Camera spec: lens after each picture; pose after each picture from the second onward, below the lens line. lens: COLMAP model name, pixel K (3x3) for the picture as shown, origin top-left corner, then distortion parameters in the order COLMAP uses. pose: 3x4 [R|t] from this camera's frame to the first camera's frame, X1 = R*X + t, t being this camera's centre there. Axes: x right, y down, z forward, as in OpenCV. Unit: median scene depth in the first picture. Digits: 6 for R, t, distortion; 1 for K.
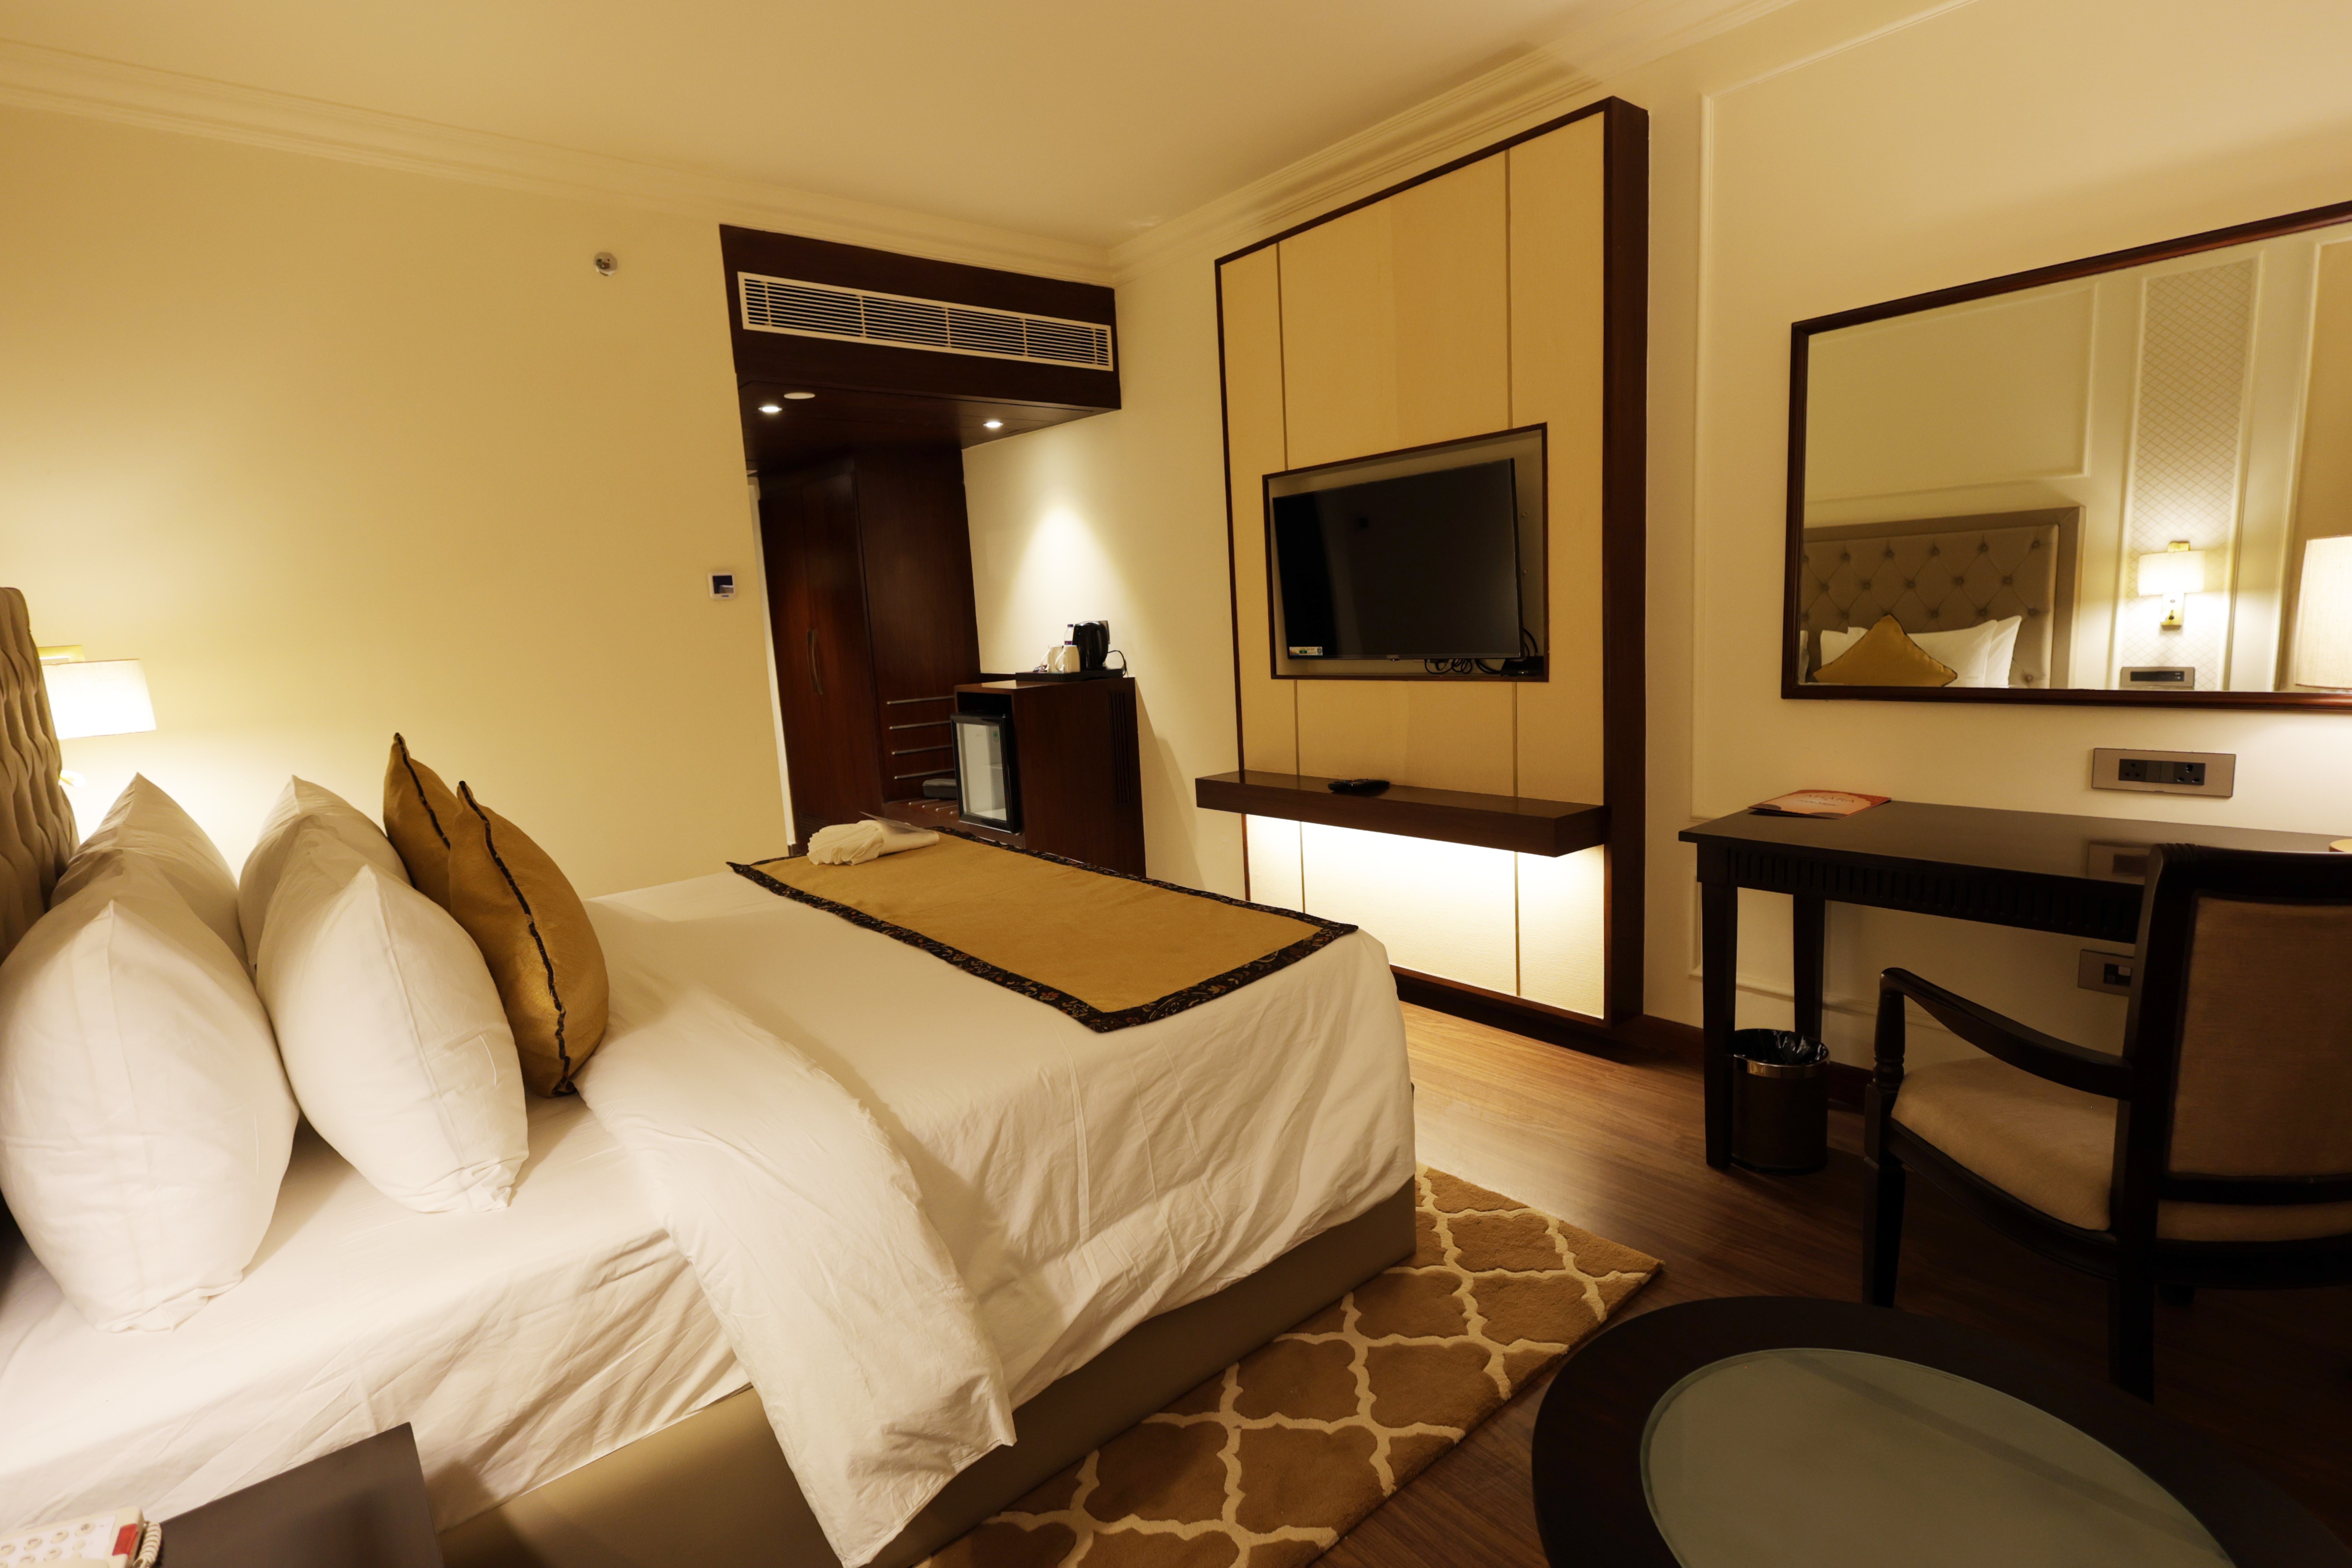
lens RADIAL K [[1144.0, 0, 1176.0], [0, 1144.0, 784.0], [0, 0, 1]] dist [-0.001792, -0.000100]
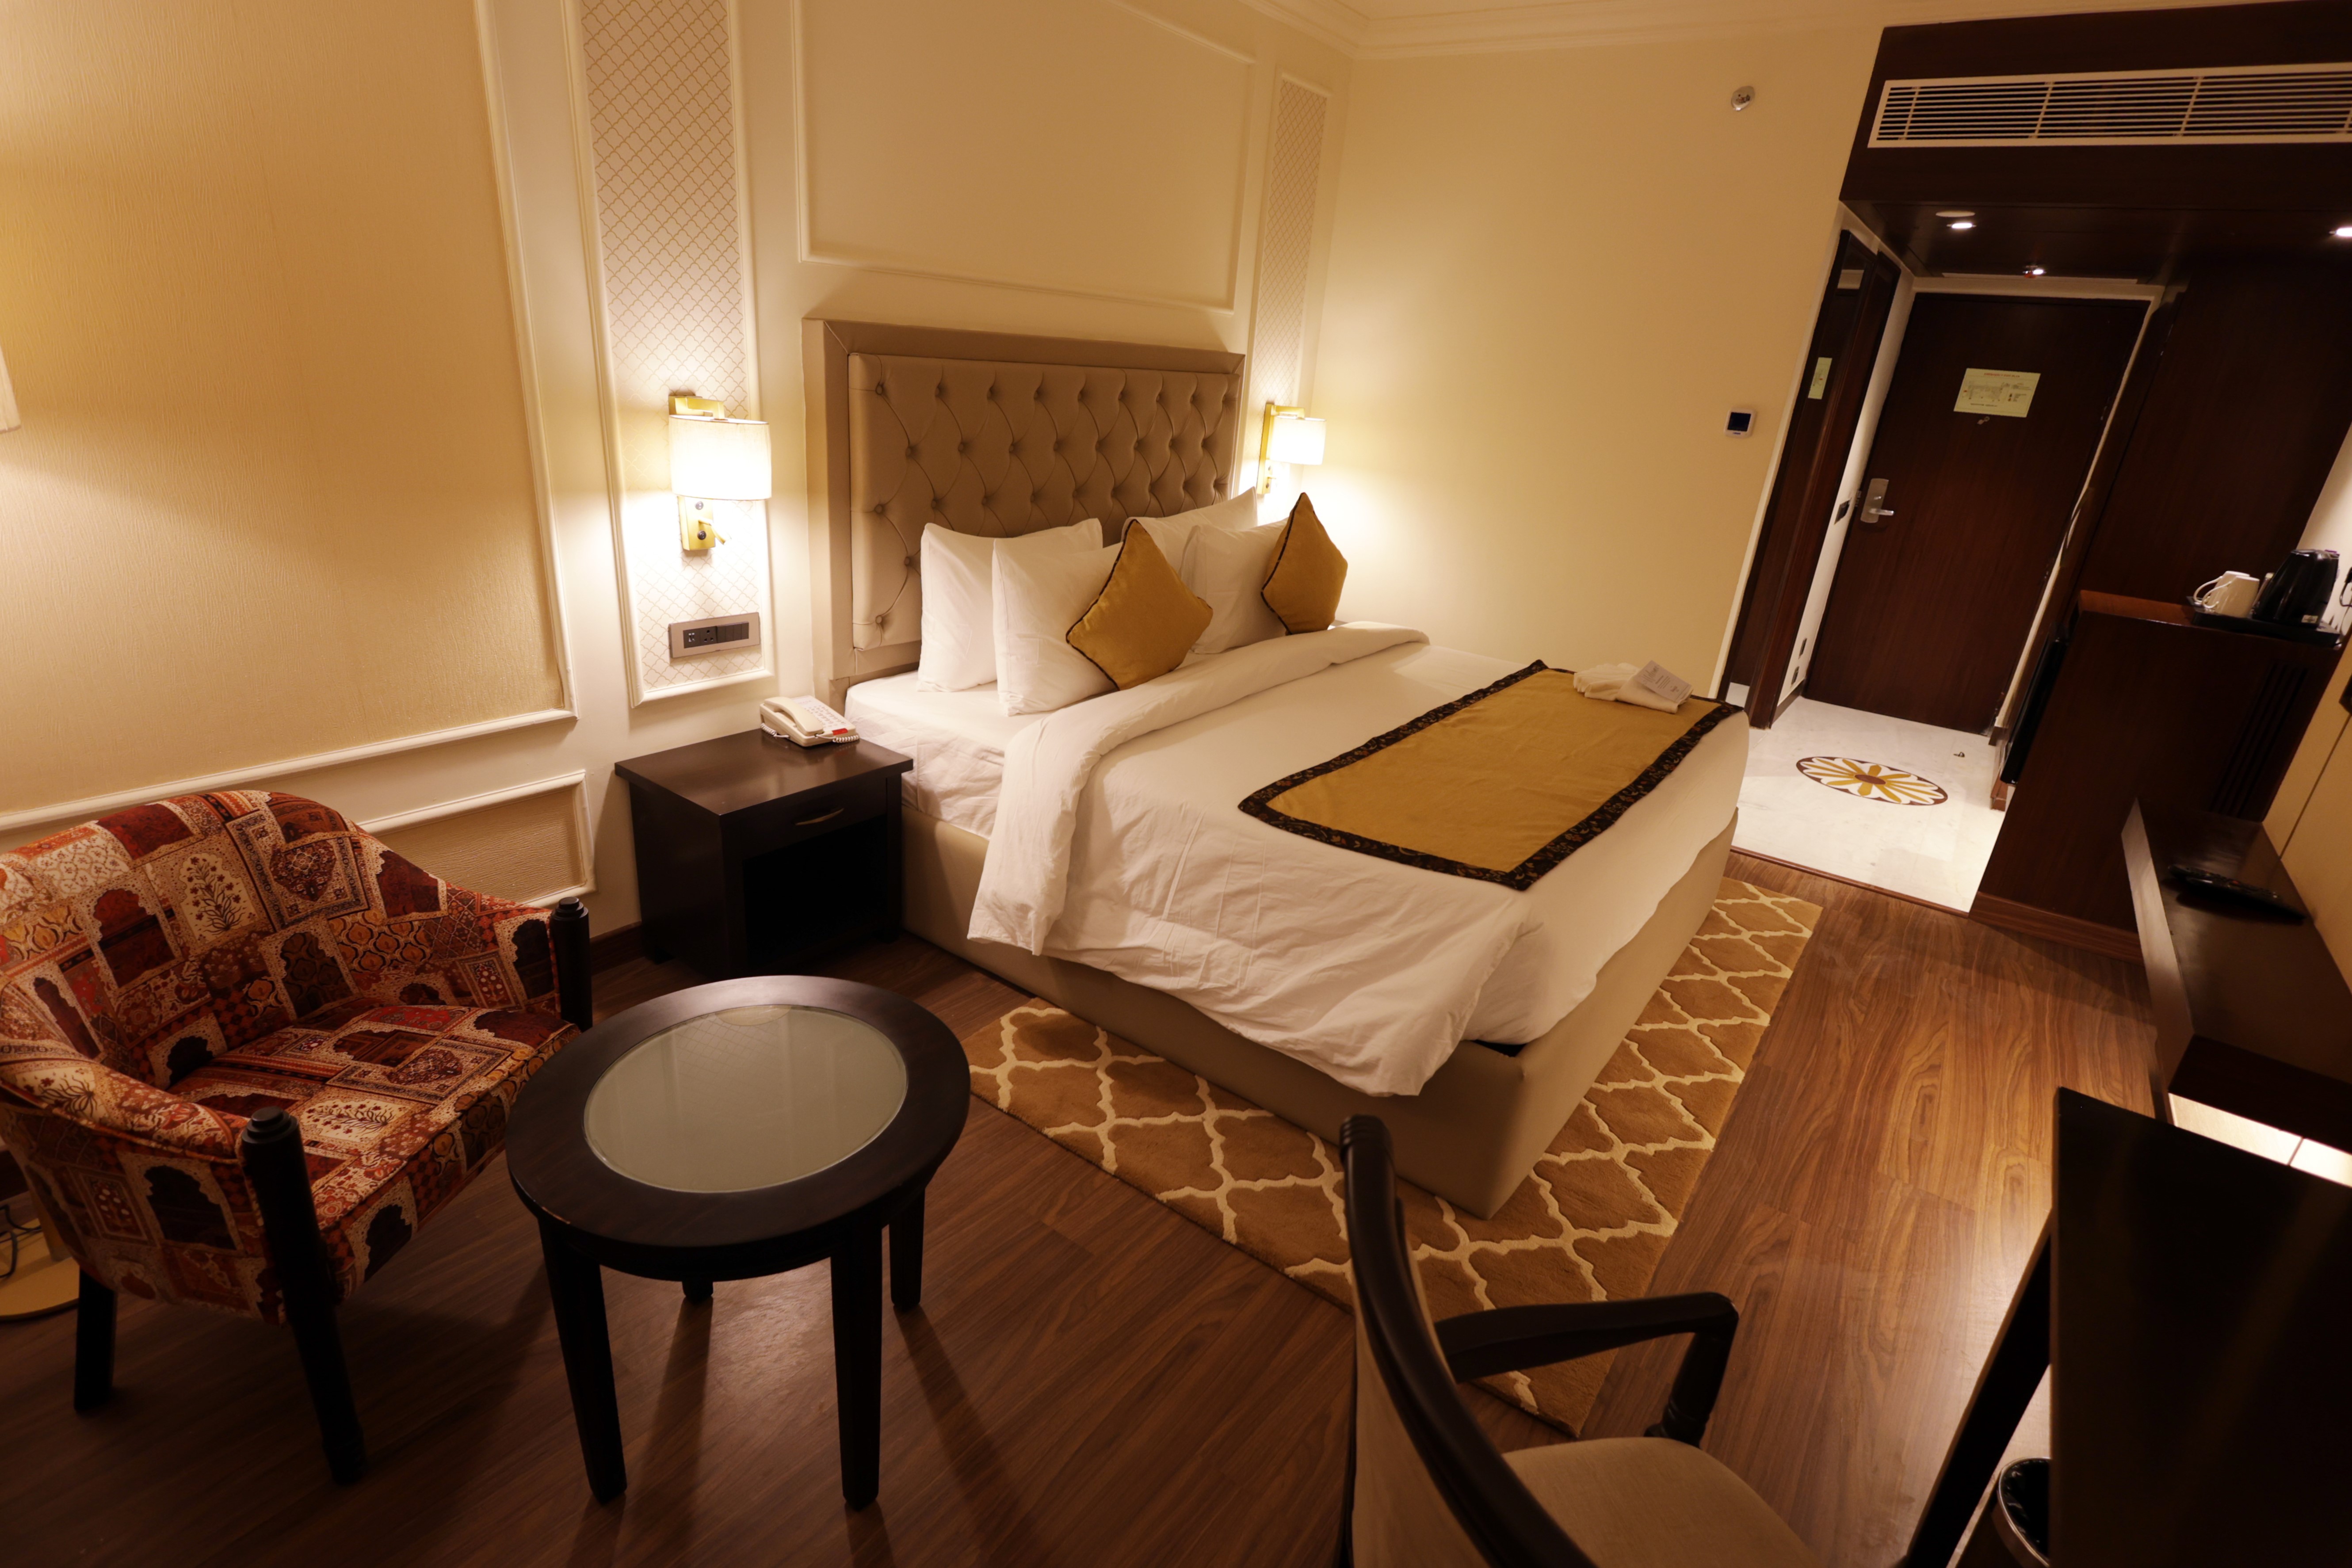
lens RADIAL K [[1129.8, 0, 1176.0], [0, 1129.8, 784.0], [0, 0, 1]] dist [-0.002648, -0.000415]
pose [[0.232835, 0.418997, -0.877627, 1.005775], [-0.239173, 0.899383, 0.365931, -0.260391], [0.942647, 0.124703, 0.309621, 0.487702]]
